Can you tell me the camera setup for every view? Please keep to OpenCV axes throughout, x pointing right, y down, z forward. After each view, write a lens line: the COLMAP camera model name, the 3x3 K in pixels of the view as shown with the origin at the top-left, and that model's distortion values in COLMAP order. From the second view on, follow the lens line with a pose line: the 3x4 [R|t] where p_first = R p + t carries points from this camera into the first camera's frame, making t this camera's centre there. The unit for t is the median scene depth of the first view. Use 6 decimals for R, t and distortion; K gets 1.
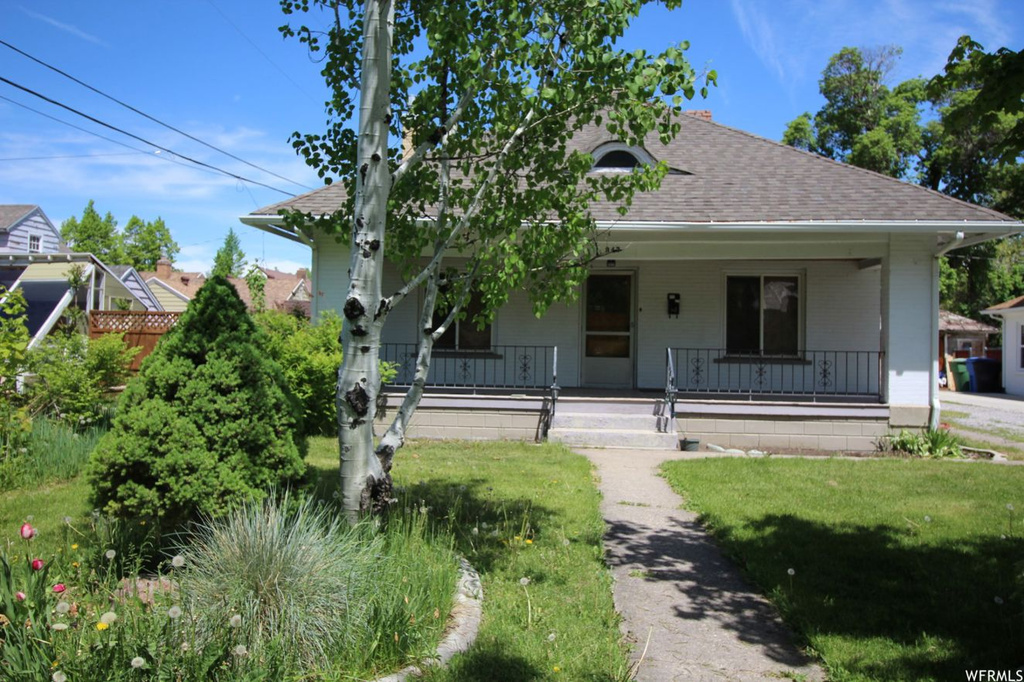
lens RADIAL K [[831.4, 0, 512.5], [0, 831.4, 346.5], [0, 0, 1]] dist [0.024649, -0.008728]
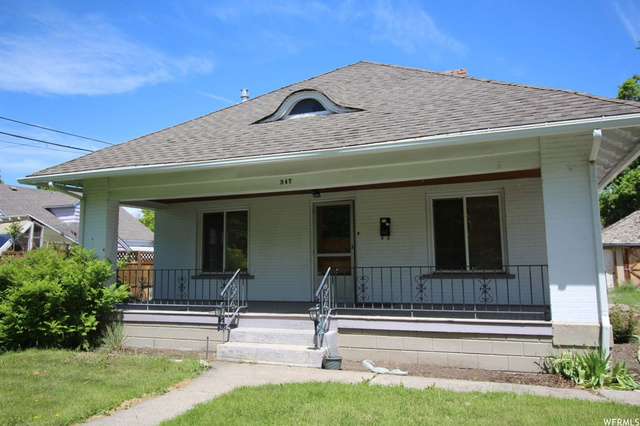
lens RADIAL K [[519.6, 0, 319.8], [0, 519.6, 207.8], [0, 0, 1]] dist [0.024649, -0.008728]
pose [[0.949880, -0.063637, -0.306068, 0.360562], [0.028635, 0.992657, -0.117521, 0.004154], [0.311299, 0.102867, 0.944728, 0.329442]]
